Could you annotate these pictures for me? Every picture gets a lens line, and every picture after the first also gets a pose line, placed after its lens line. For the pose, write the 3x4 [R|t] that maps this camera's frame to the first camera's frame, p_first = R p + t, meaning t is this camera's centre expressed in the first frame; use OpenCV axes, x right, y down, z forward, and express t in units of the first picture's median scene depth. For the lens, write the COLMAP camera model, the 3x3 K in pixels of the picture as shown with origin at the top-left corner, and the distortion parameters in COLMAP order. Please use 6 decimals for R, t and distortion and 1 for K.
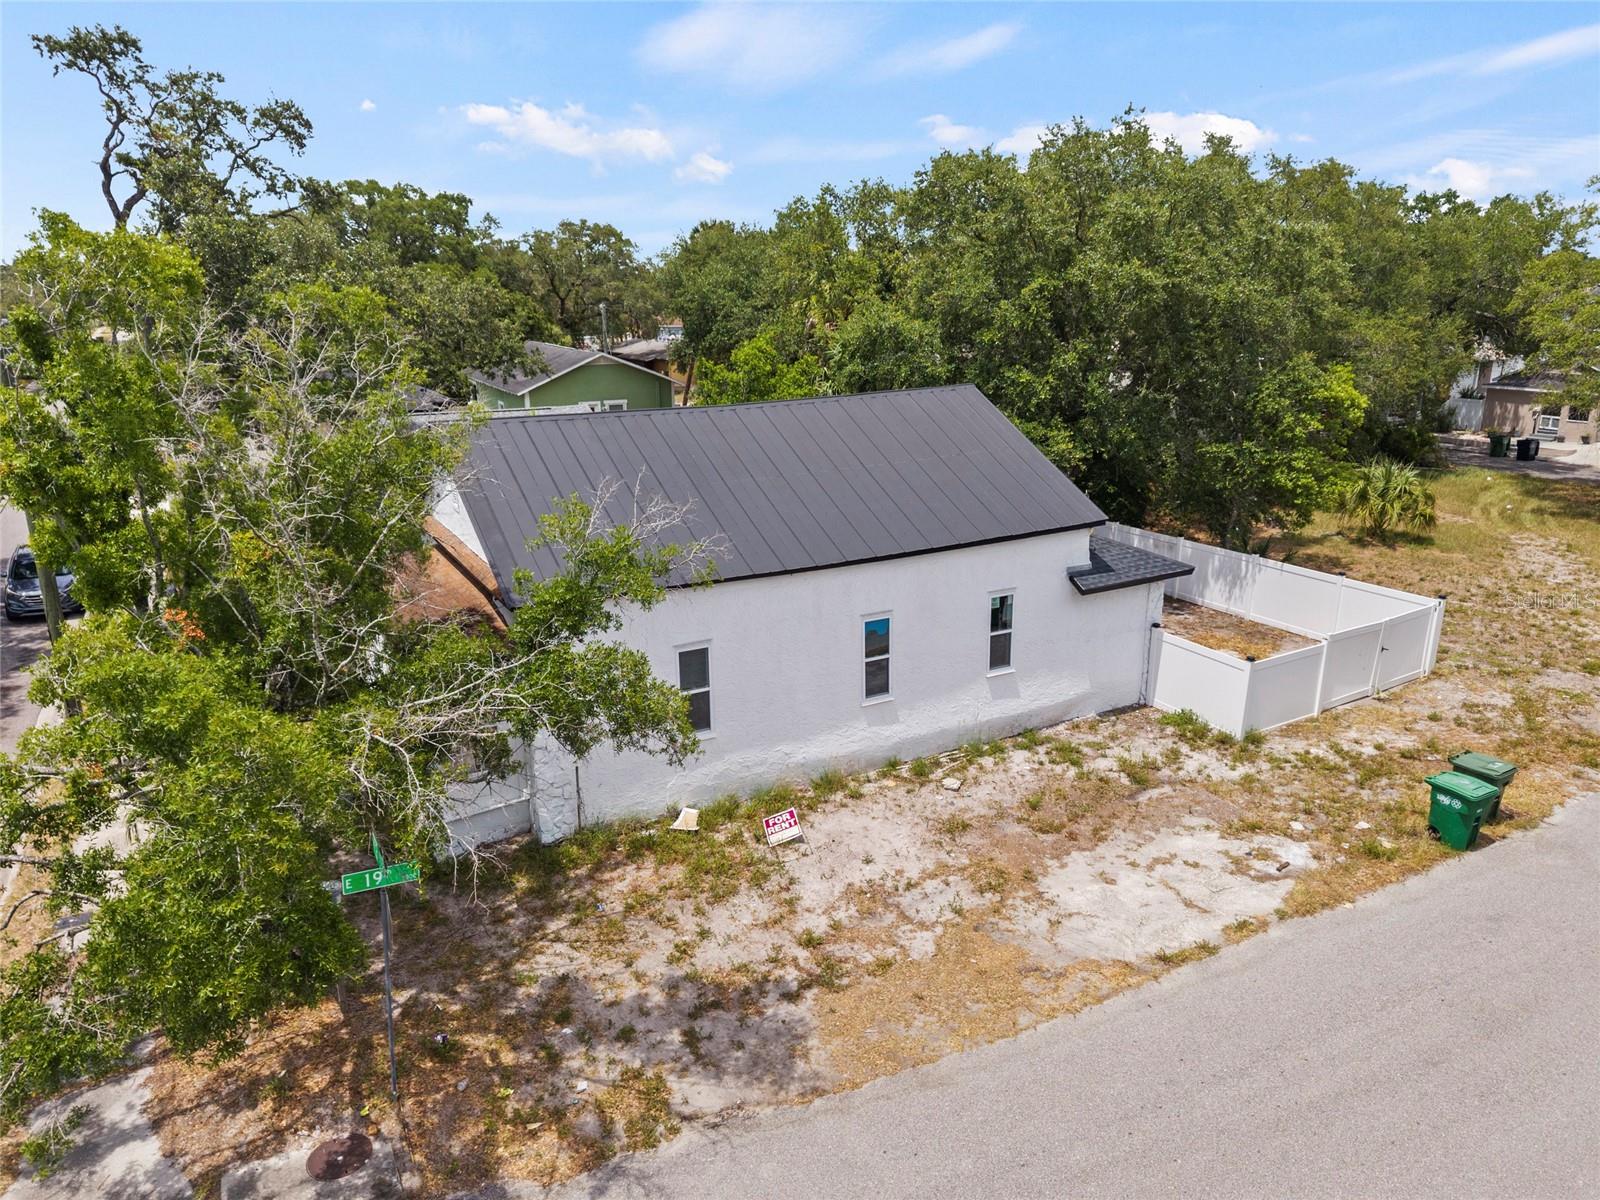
lens RADIAL K [[1065.2, 0, 800.0], [0, 1065.2, 600.0], [0, 0, 1]] dist [0.002203, -0.001492]
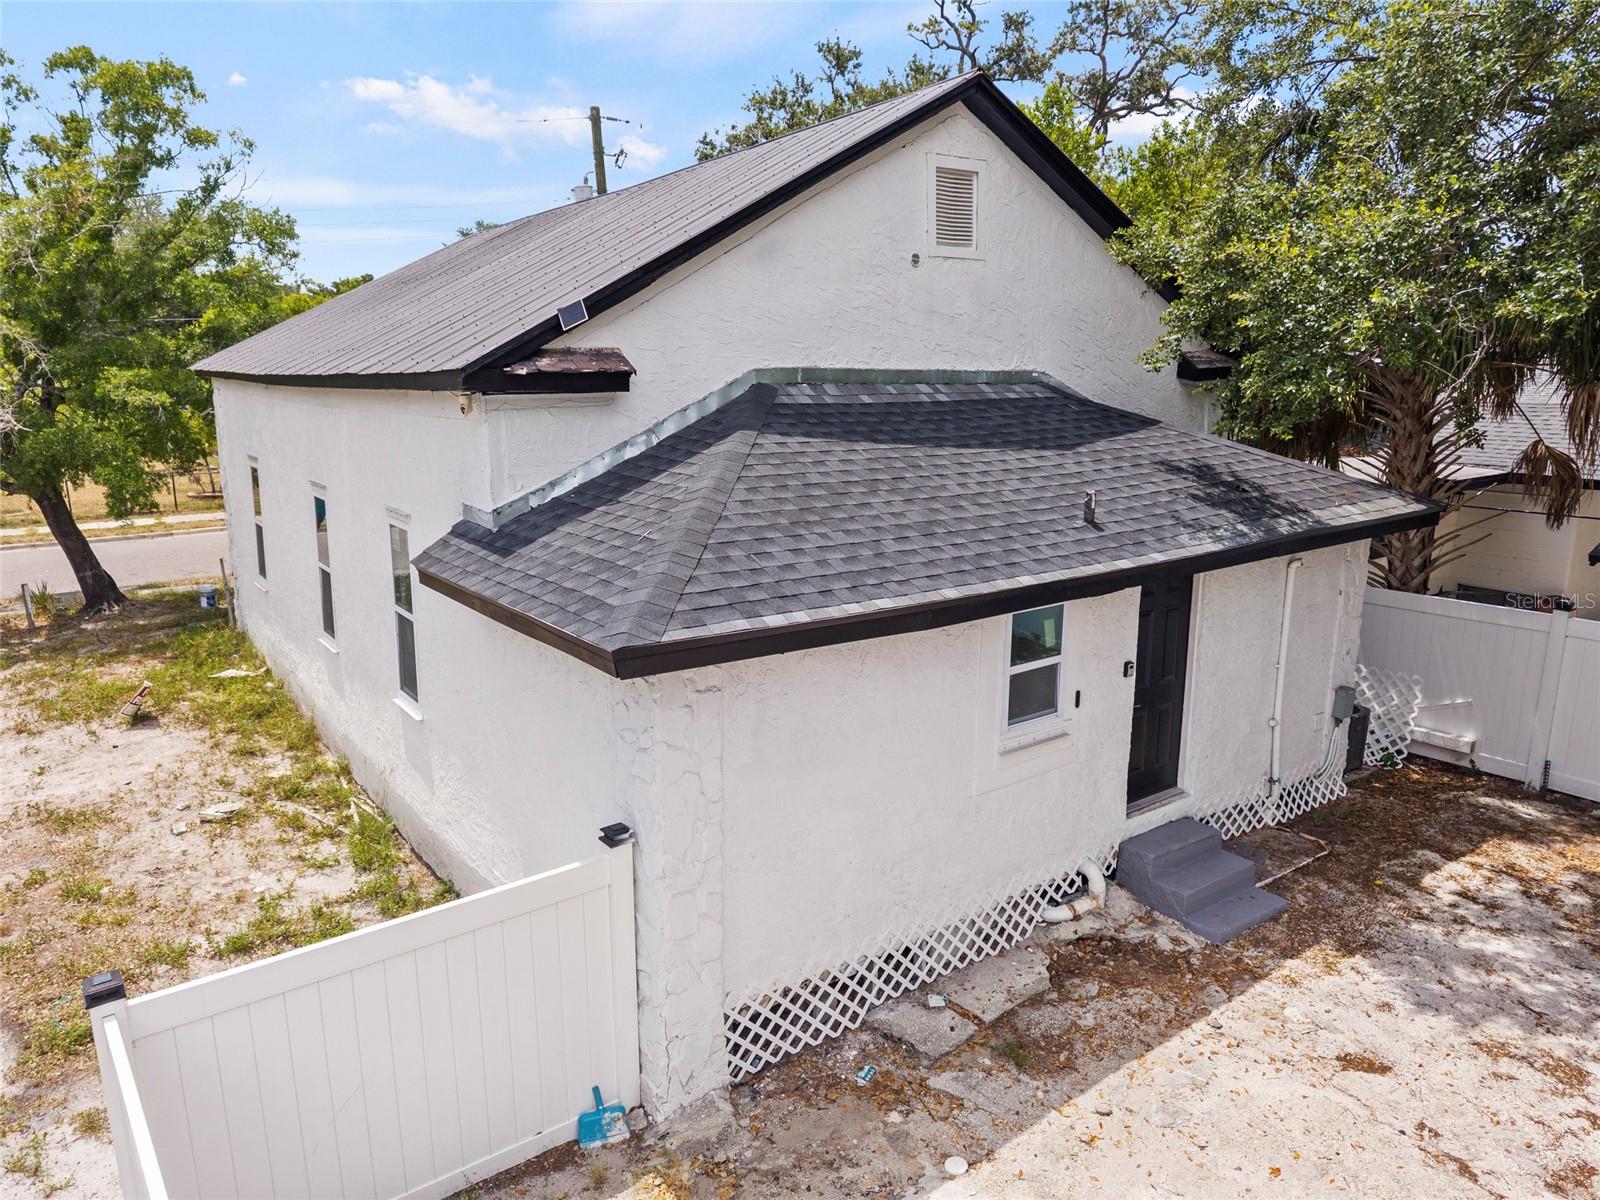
lens RADIAL K [[1055.1, 0, 800.0], [0, 1055.1, 600.0], [0, 0, 1]] dist [-0.033113, -0.000089]
pose [[0.121133, 0.208617, -0.970467, 0.661244], [-0.260720, 0.950027, 0.171680, -0.093237], [0.957785, 0.232224, 0.169470, 1.159263]]
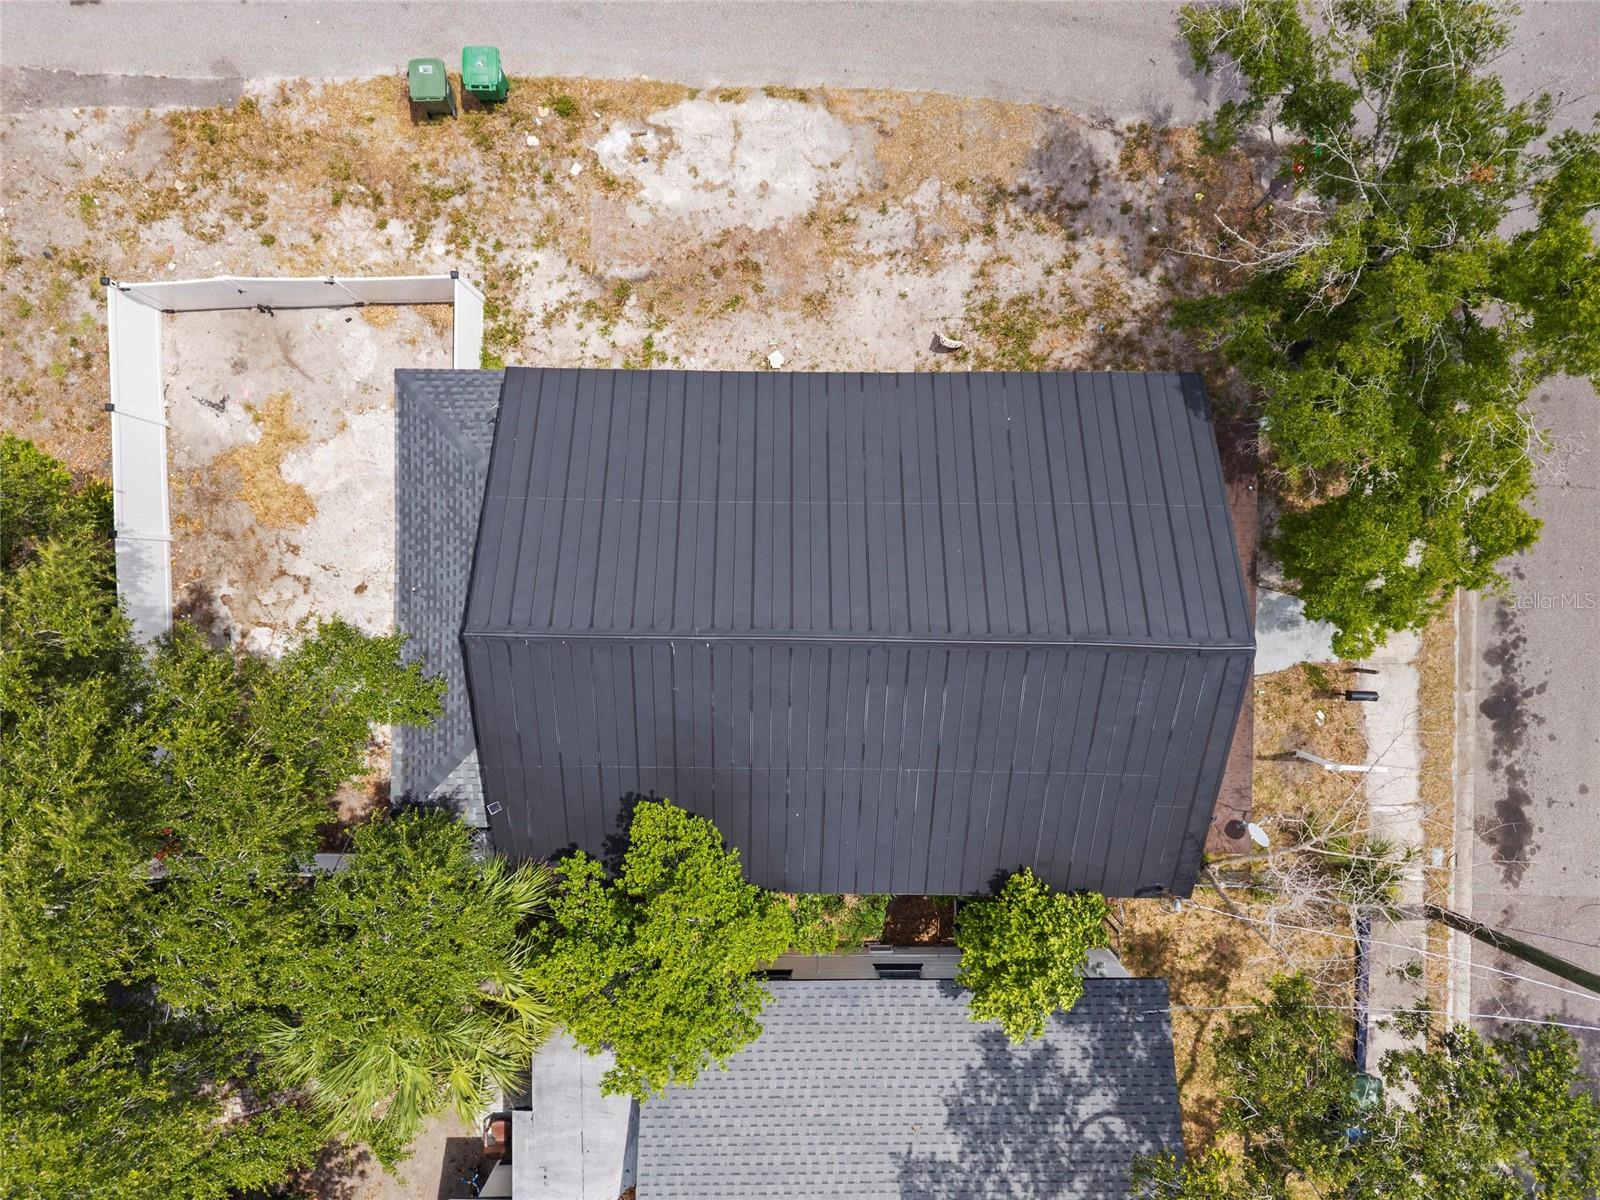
lens RADIAL K [[1065.2, 0, 800.0], [0, 1065.2, 600.0], [0, 0, 1]] dist [0.002203, -0.001492]
pose [[-0.875228, -0.483690, -0.004521, -0.001182], [0.128580, -0.241652, 0.961806, -0.994101], [-0.466309, 0.841218, 0.273694, 0.887607]]
